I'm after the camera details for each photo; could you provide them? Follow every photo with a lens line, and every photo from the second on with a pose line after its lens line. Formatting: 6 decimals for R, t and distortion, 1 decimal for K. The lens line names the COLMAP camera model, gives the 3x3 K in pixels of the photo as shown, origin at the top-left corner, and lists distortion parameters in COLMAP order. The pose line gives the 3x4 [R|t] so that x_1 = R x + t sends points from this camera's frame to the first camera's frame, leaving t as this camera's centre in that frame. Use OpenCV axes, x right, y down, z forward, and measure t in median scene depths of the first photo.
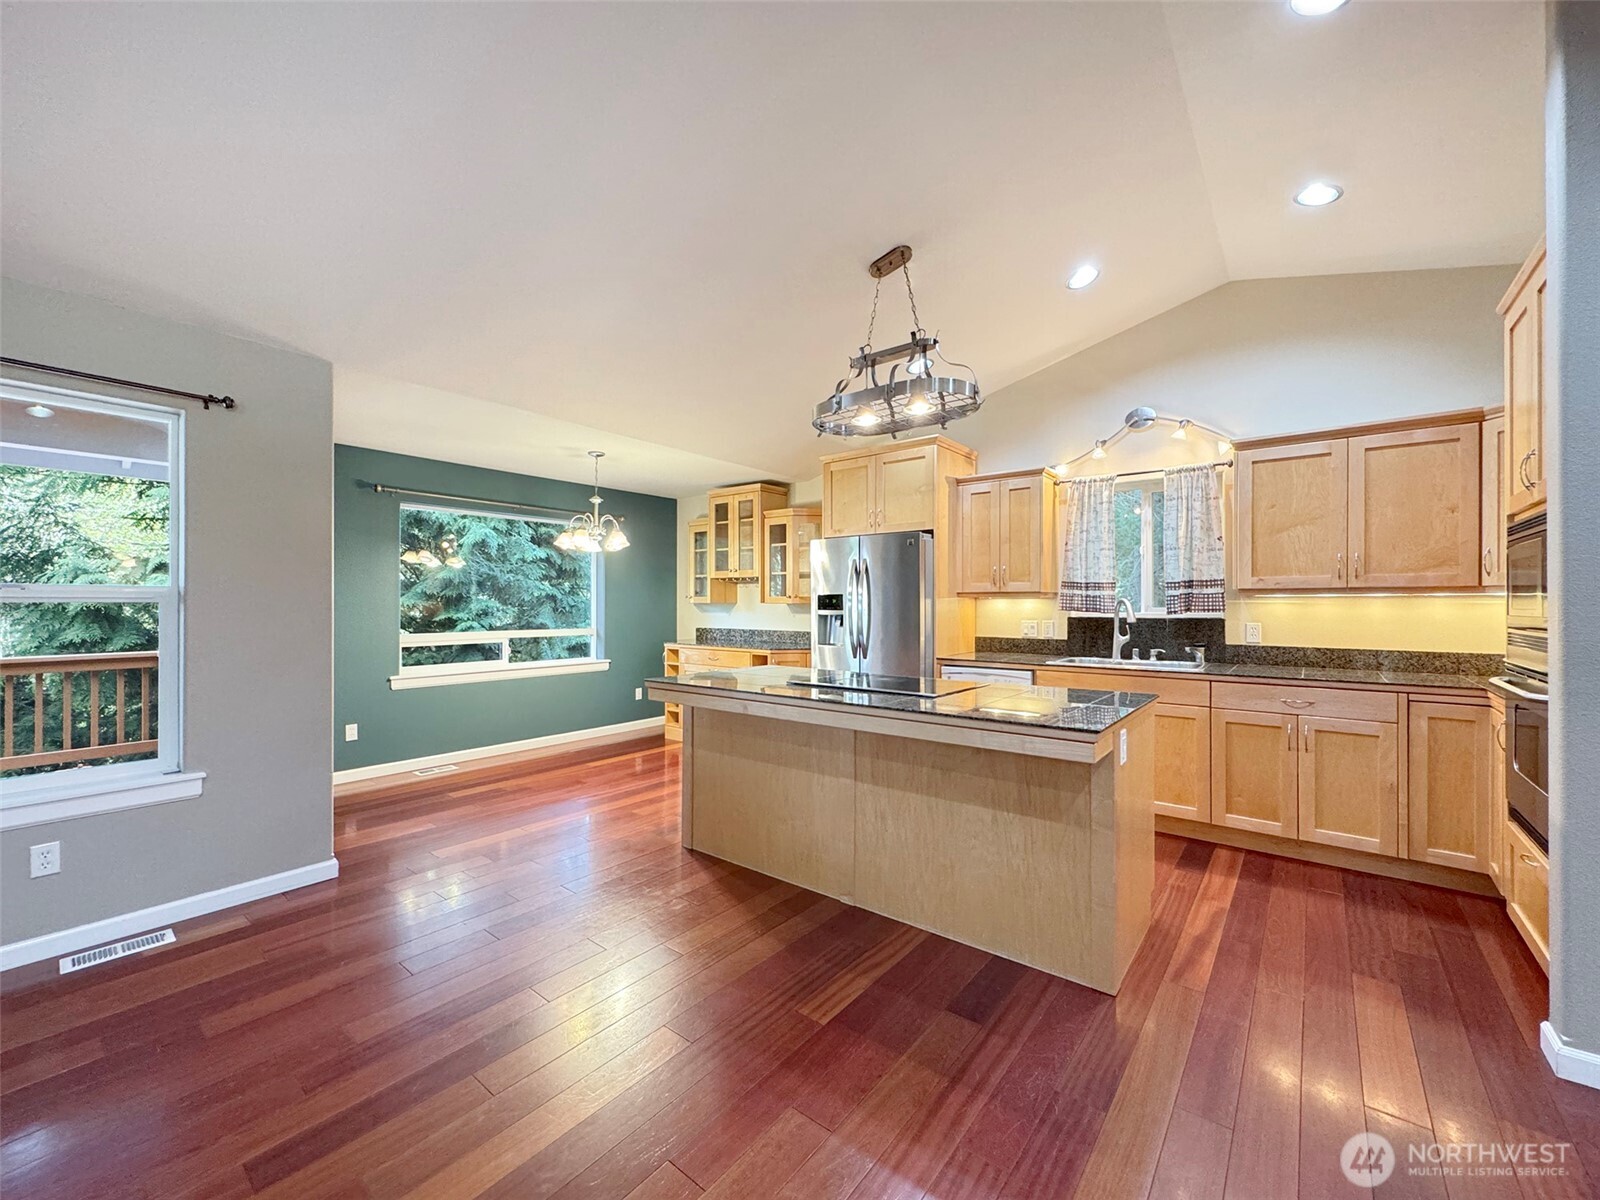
lens RADIAL K [[639.1, 0, 804.4], [0, 639.1, 604.3], [0, 0, 1]] dist [0.000018, 0.000106]
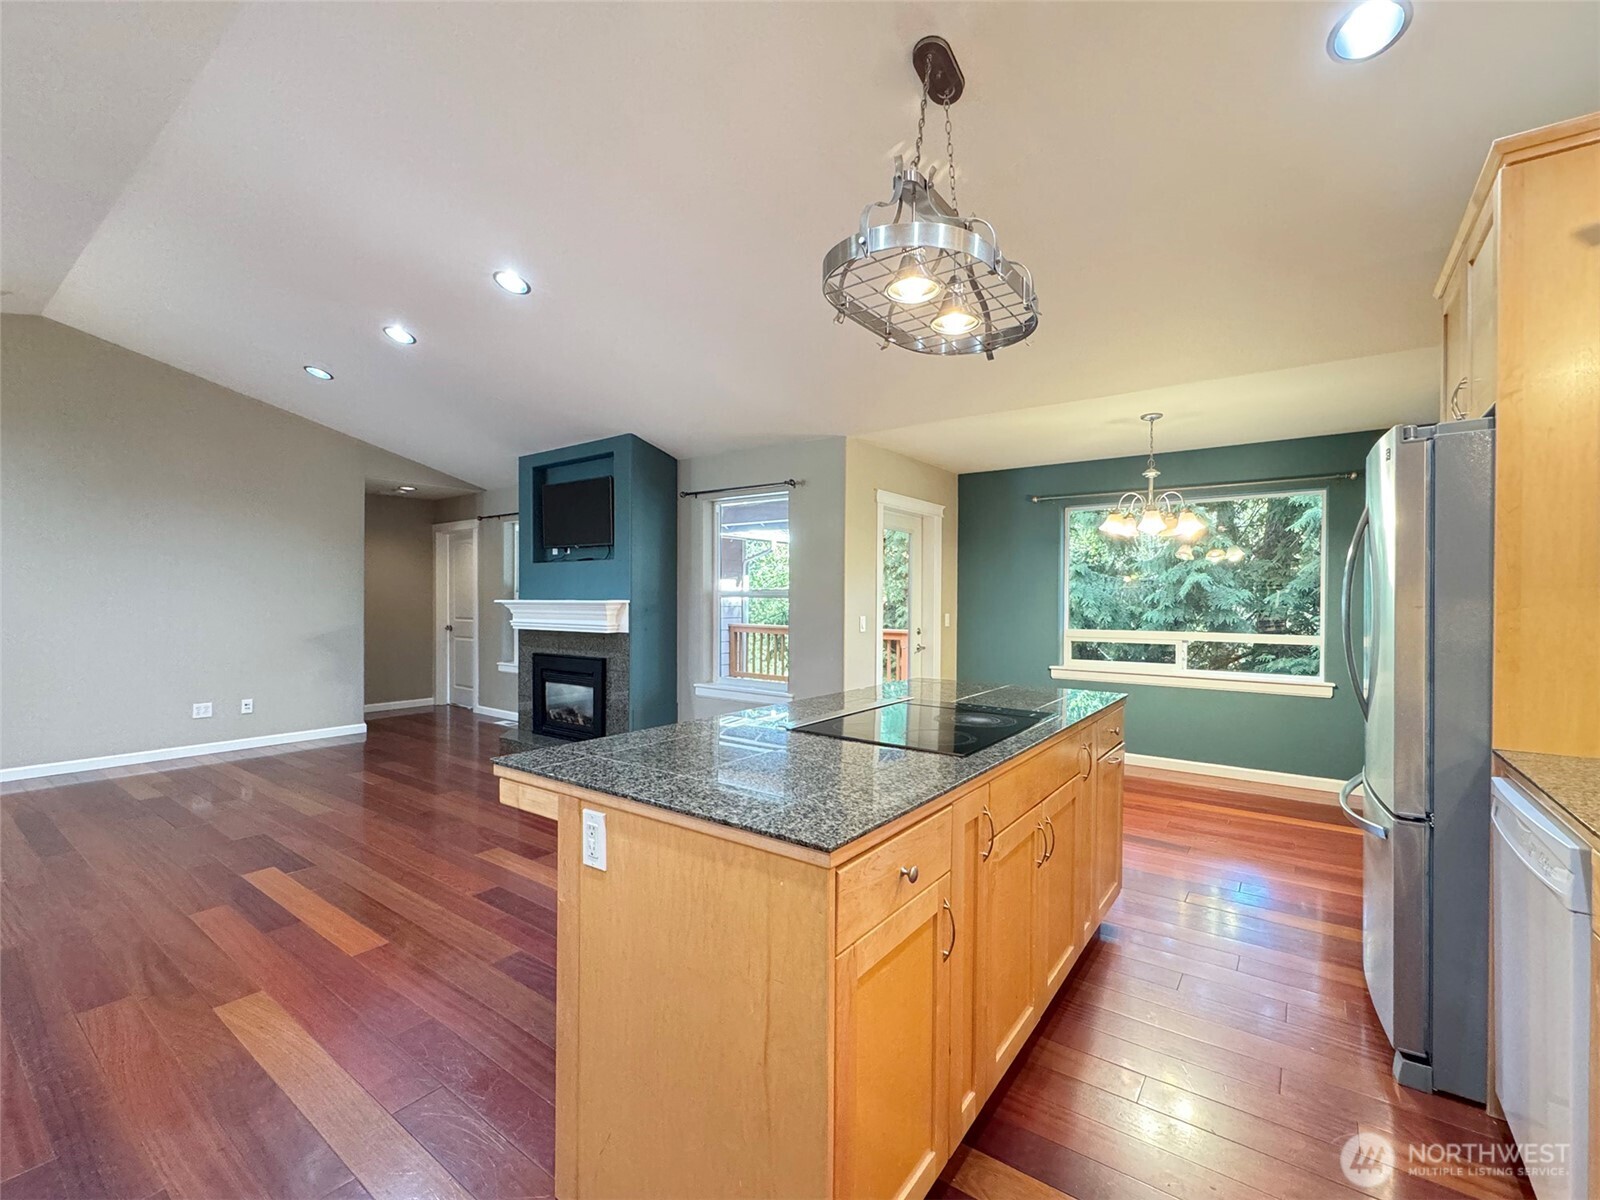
lens RADIAL K [[693.3, 0, 826.4], [0, 693.3, 602.4], [0, 0, 1]] dist [0.001598, 0.000508]
pose [[0.055532, 0.003675, -0.998450, 0.580239], [-0.006956, 0.999970, 0.003293, 0.001723], [0.998433, 0.006762, 0.055555, 0.587881]]
